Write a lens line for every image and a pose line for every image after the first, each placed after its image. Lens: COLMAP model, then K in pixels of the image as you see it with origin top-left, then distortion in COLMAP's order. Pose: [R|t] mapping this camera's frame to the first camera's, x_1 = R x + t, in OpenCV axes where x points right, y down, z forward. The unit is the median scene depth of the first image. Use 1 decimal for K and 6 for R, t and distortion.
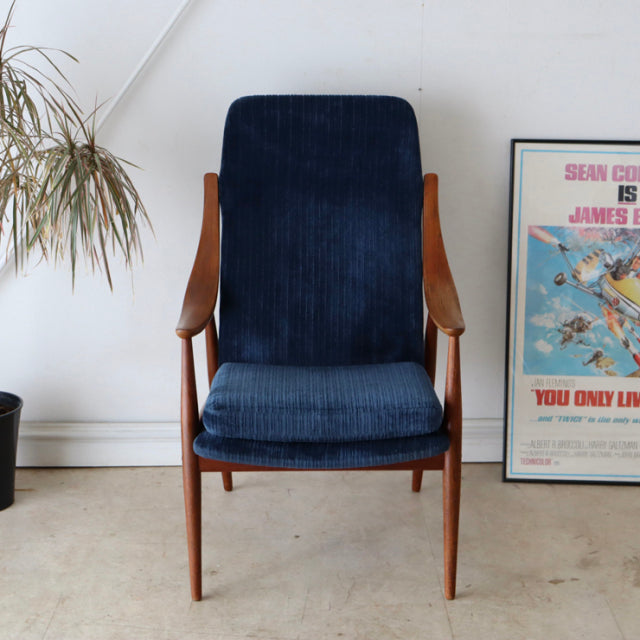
lens RADIAL K [[1414.7, 0, 320.0], [0, 1414.7, 320.0], [0, 0, 1]] dist [-0.000952, 0.660489]
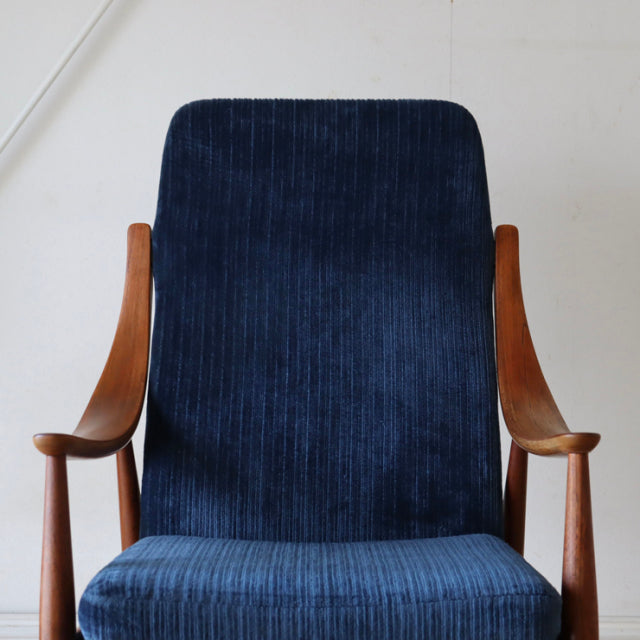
lens RADIAL K [[1414.7, 0, 320.0], [0, 1414.7, 320.0], [0, 0, 1]] dist [-0.000952, 0.660489]
pose [[0.999927, 0.000693, -0.012103, 0.006891], [-0.003215, 0.977776, -0.209626, 0.063123], [0.011688, 0.209649, 0.977707, 0.430452]]
